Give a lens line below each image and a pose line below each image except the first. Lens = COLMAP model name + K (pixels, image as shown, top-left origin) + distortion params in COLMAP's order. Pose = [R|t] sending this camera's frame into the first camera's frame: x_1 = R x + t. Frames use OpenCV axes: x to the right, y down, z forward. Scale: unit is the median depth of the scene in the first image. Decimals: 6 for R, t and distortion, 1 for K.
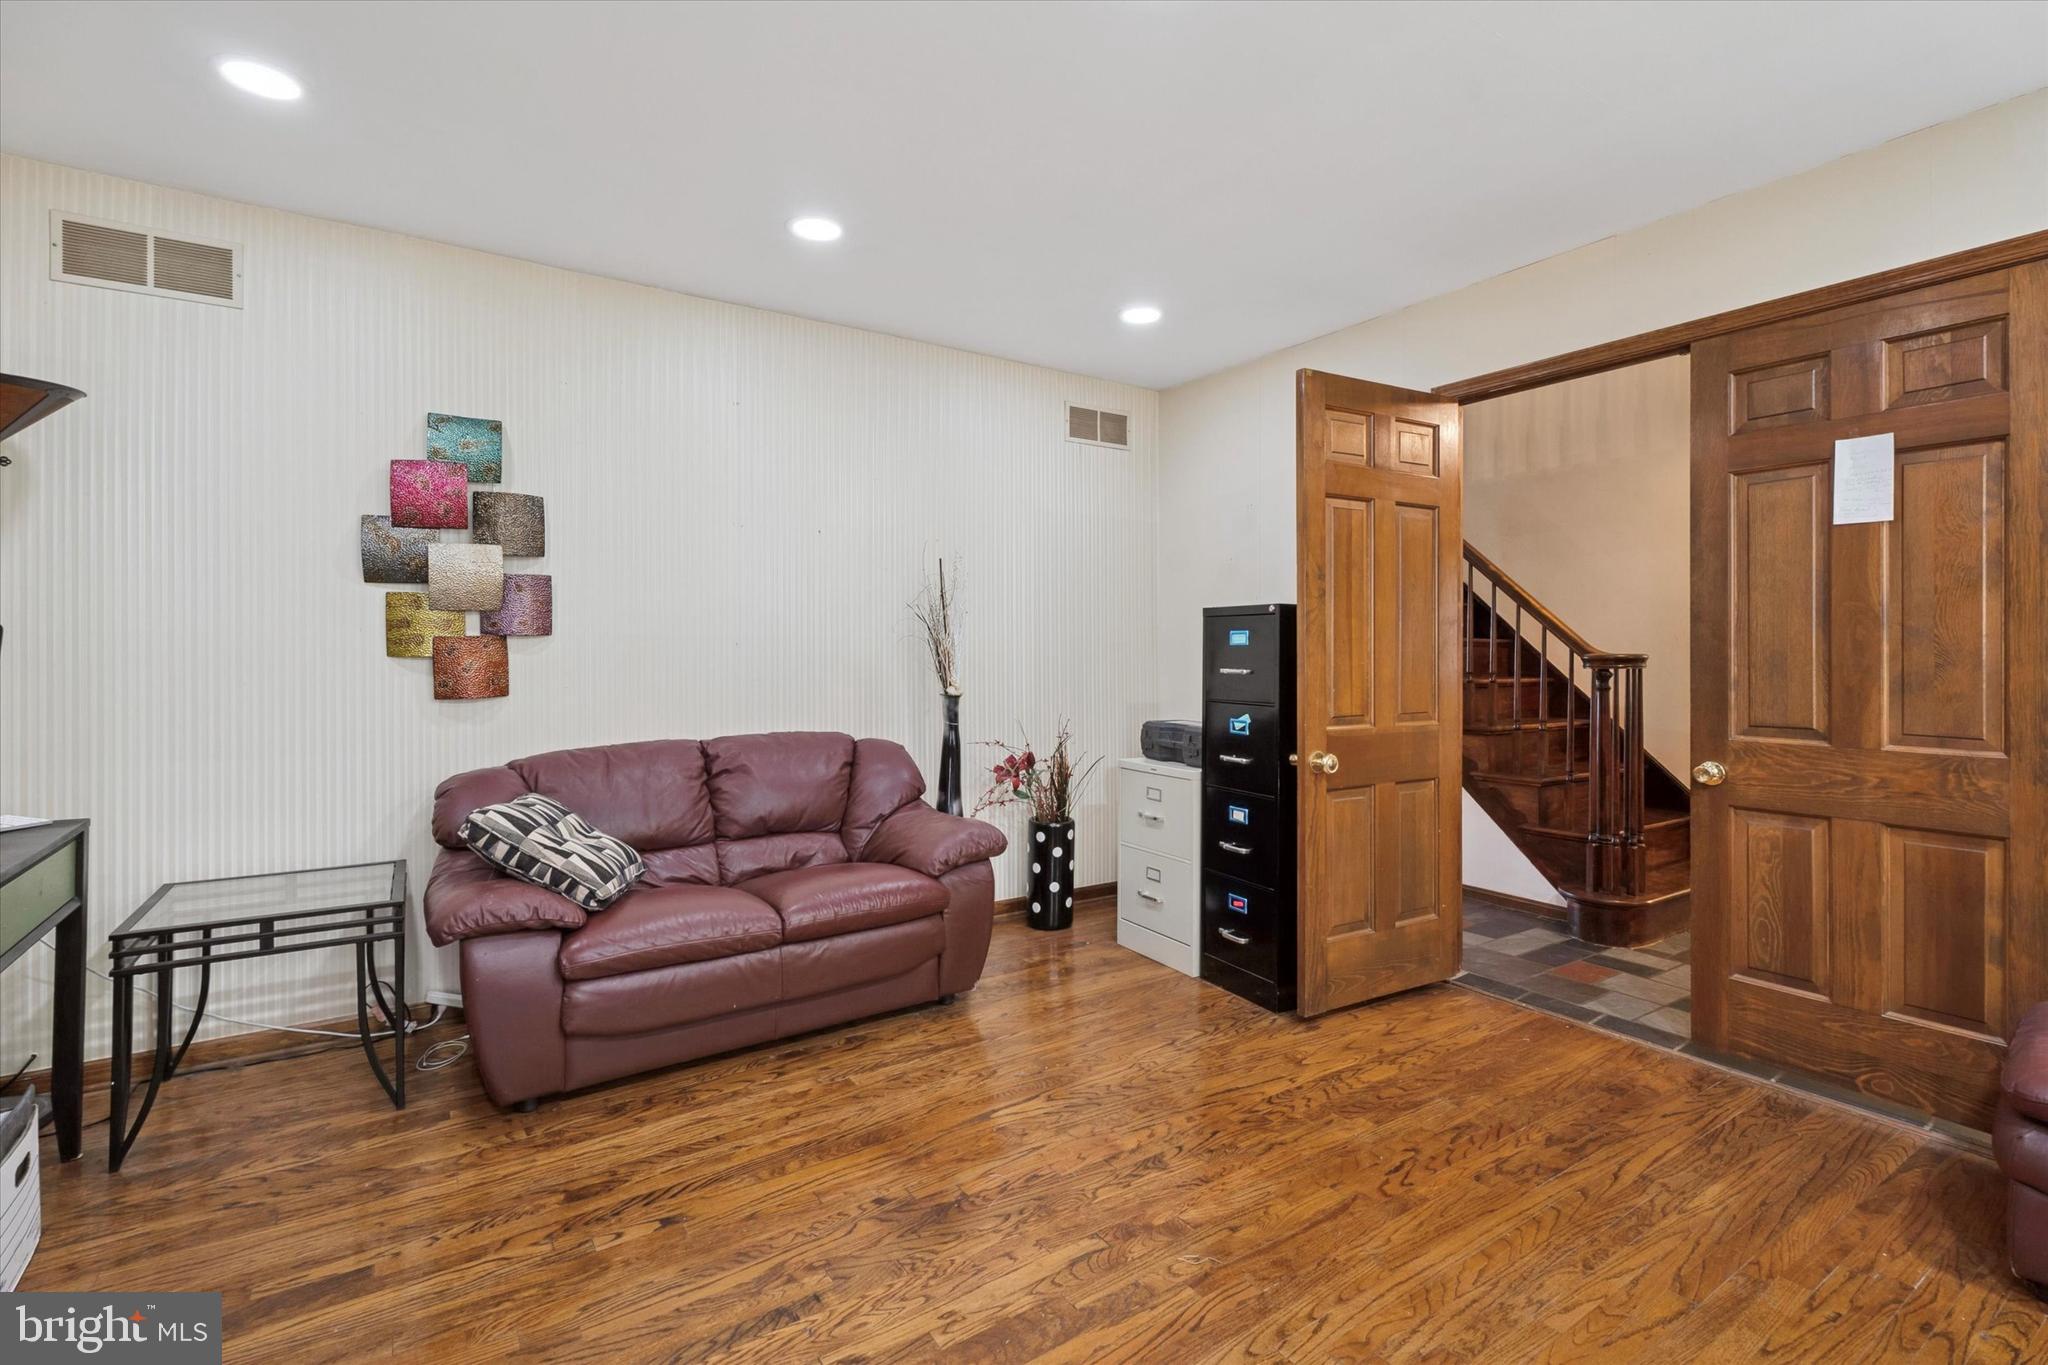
lens RADIAL K [[940.3, 0, 1045.1], [0, 940.3, 654.3], [0, 0, 1]] dist [0.005192, -0.003198]
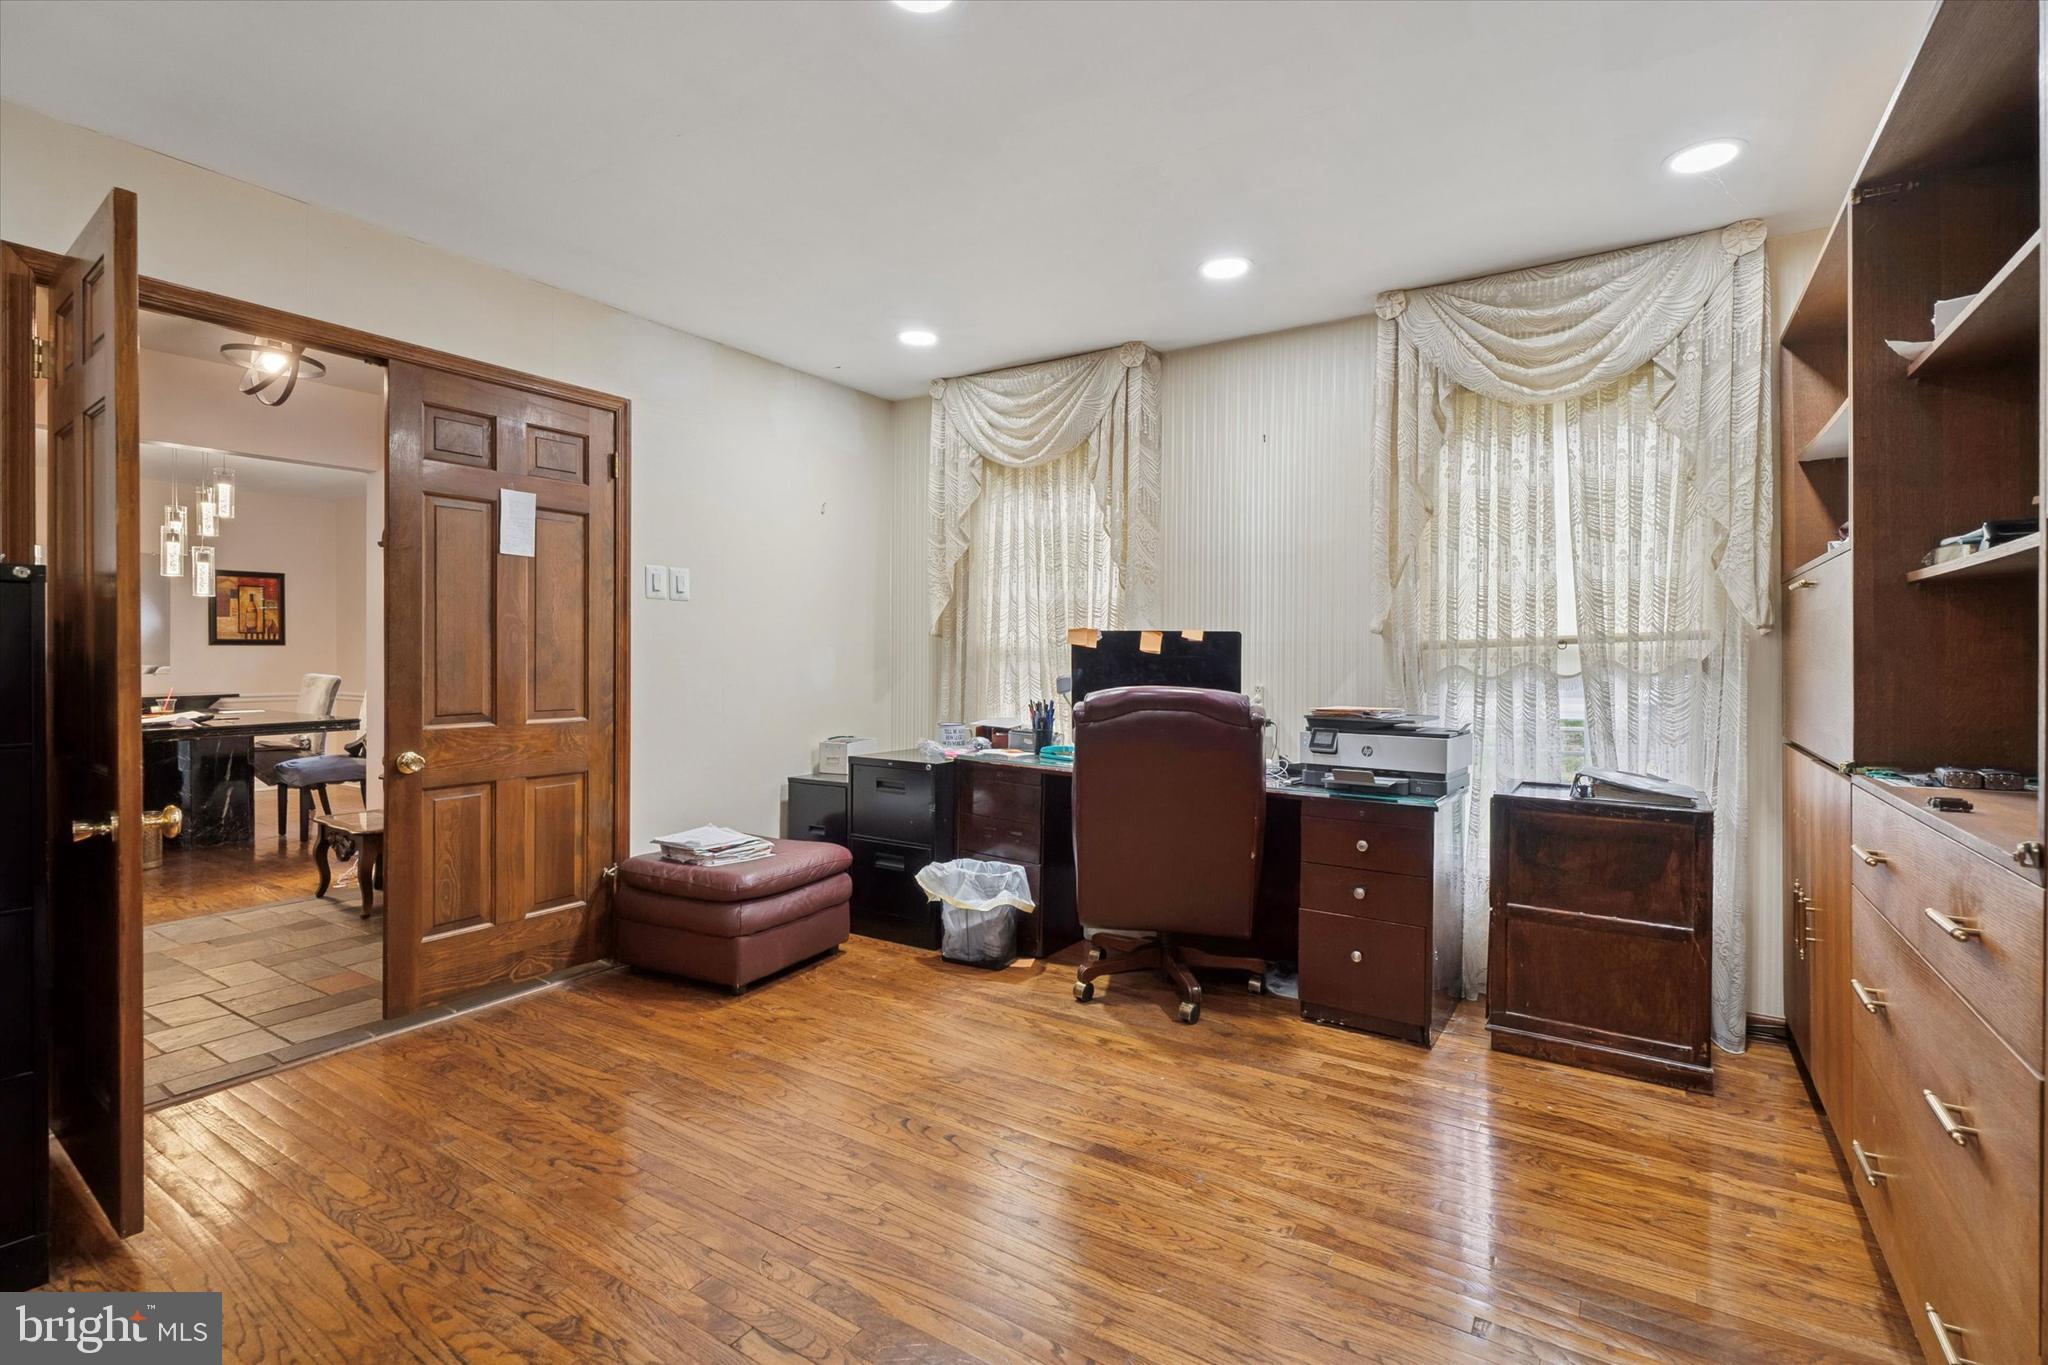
lens RADIAL K [[940.3, 0, 1026.6], [0, 940.3, 663.7], [0, 0, 1]] dist [0.005192, -0.003198]
pose [[-0.385778, -0.011479, 0.922520, -0.659371], [-0.001223, 0.999928, 0.011931, -0.002706], [-0.922591, 0.003475, -0.385764, 0.870212]]
